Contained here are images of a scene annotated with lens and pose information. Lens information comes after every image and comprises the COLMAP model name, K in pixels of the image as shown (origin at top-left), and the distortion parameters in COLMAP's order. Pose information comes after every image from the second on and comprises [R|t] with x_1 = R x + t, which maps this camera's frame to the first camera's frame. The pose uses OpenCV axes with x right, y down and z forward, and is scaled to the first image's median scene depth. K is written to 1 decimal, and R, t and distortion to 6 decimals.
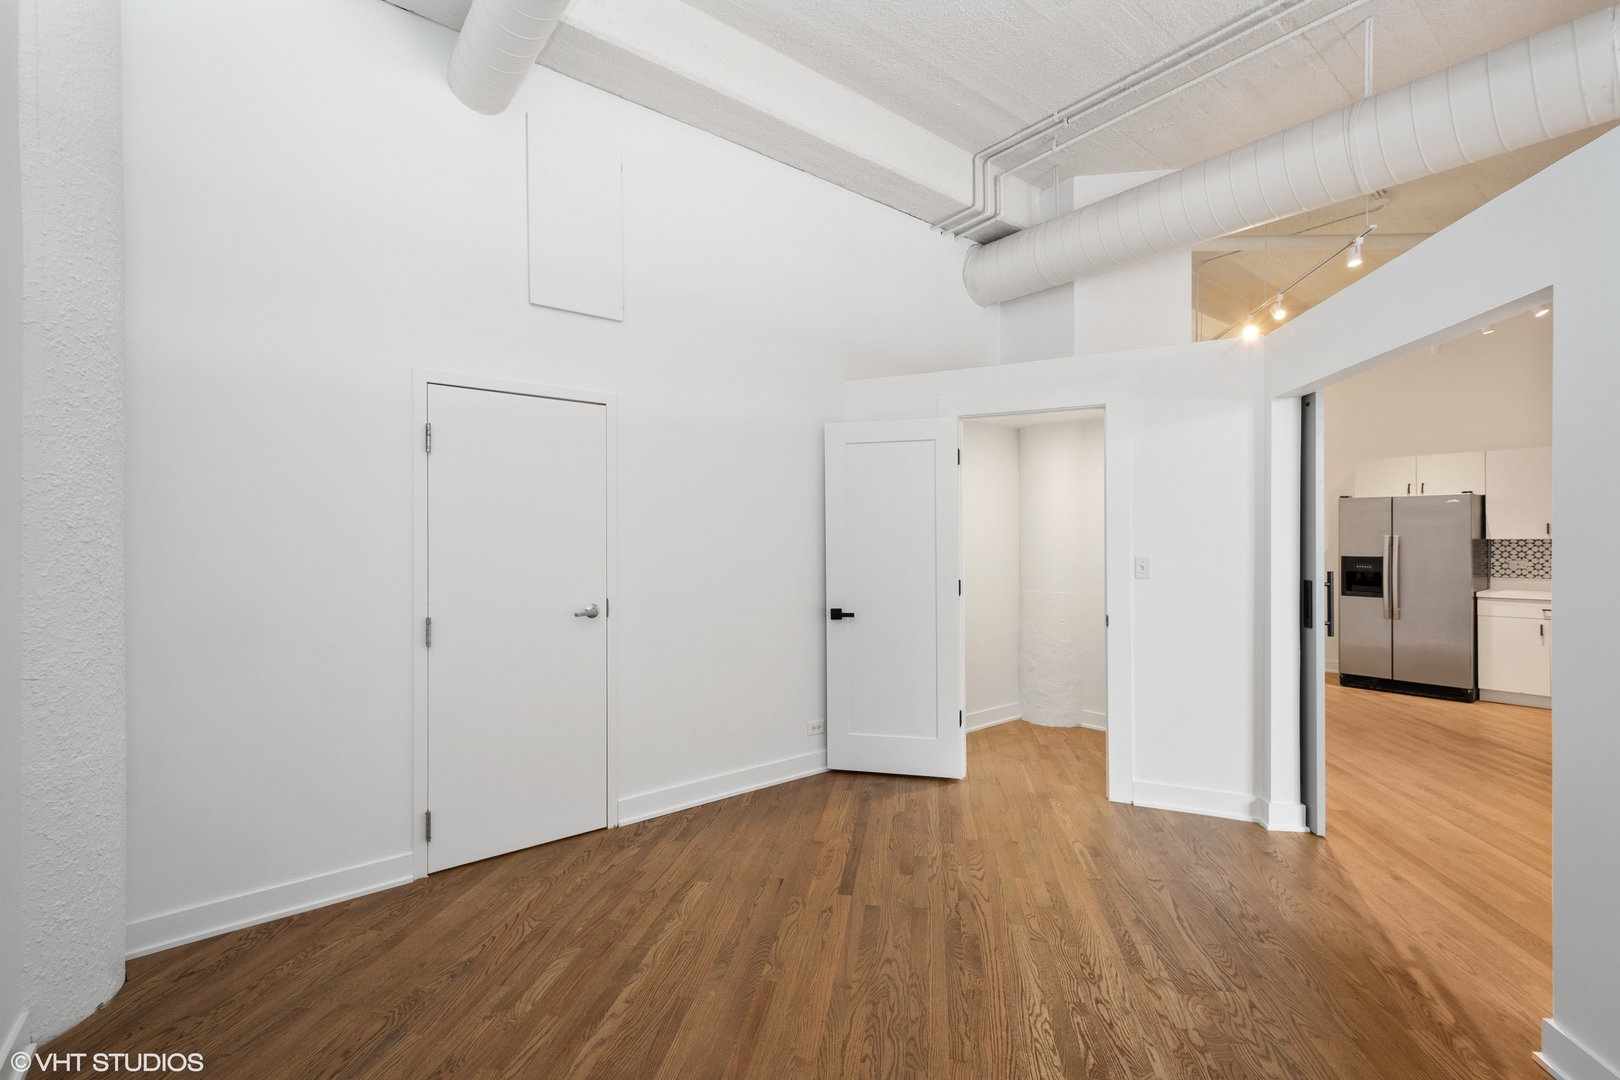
lens RADIAL K [[708.7, 0, 805.9], [0, 708.7, 539.6], [0, 0, 1]] dist [0.007444, -0.001727]
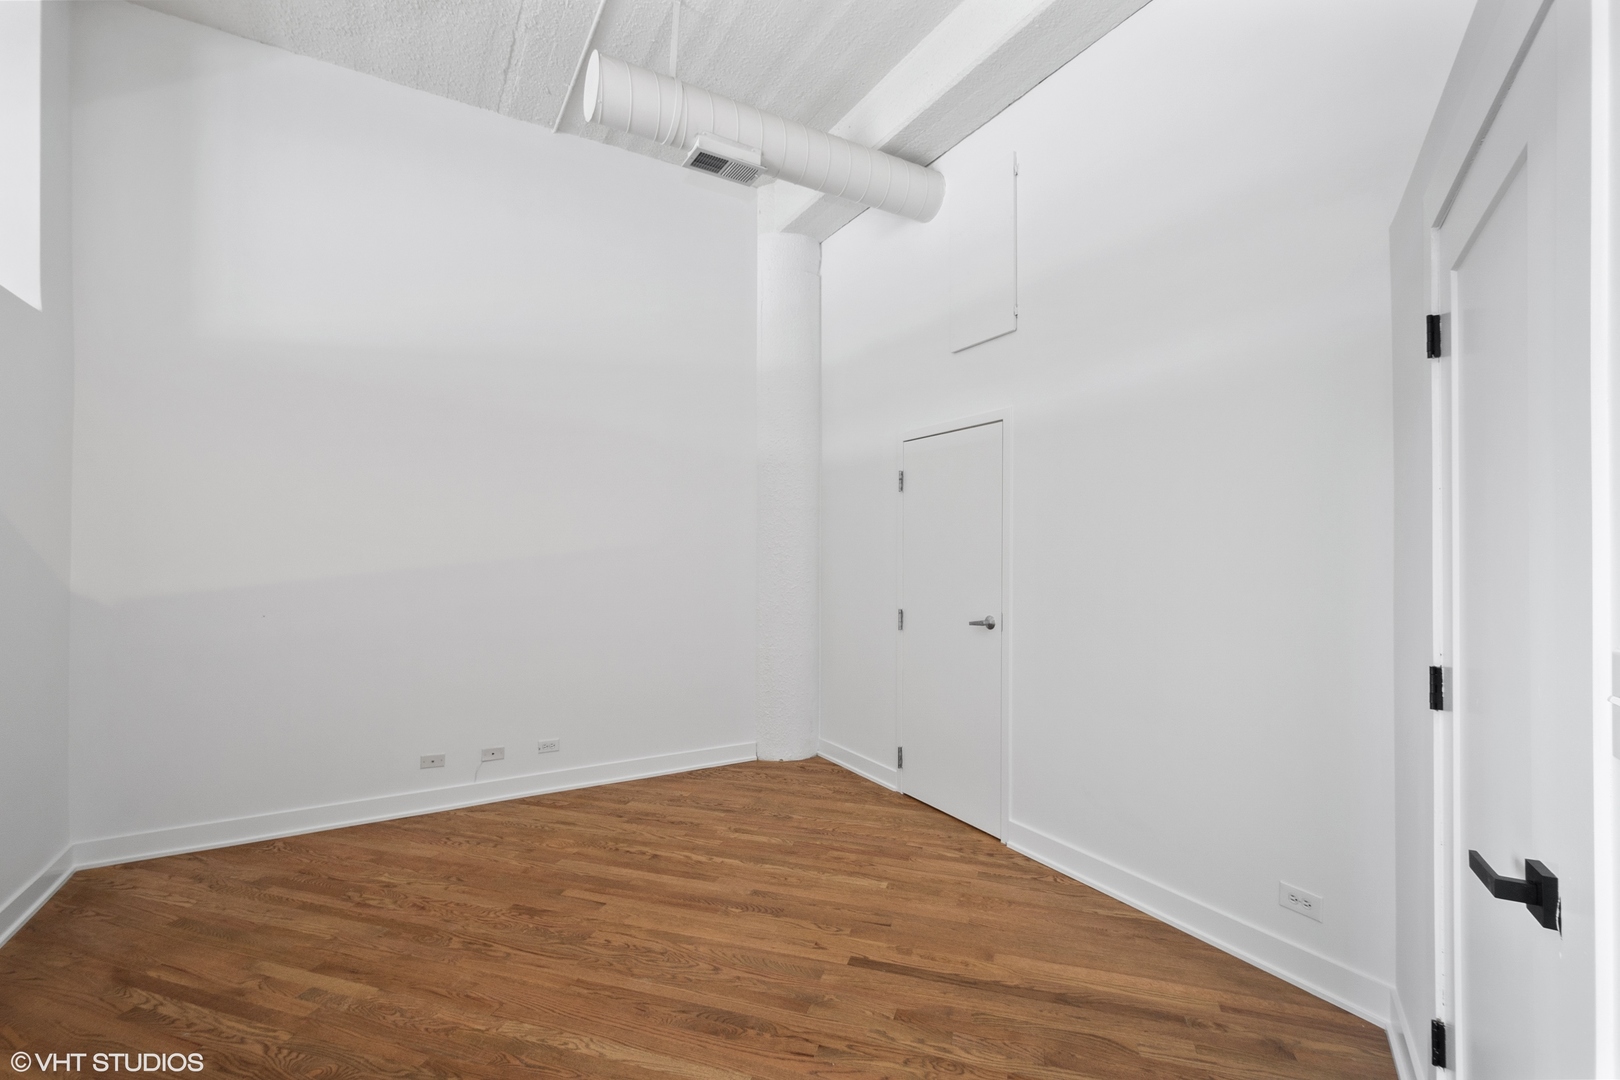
lens RADIAL K [[708.7, 0, 804.2], [0, 708.7, 545.7], [0, 0, 1]] dist [0.007444, -0.001727]
pose [[-0.146337, -0.006037, -0.989216, 0.943352], [0.000670, 0.999981, -0.006202, -0.007092], [0.989235, -0.001571, -0.146330, 1.083762]]
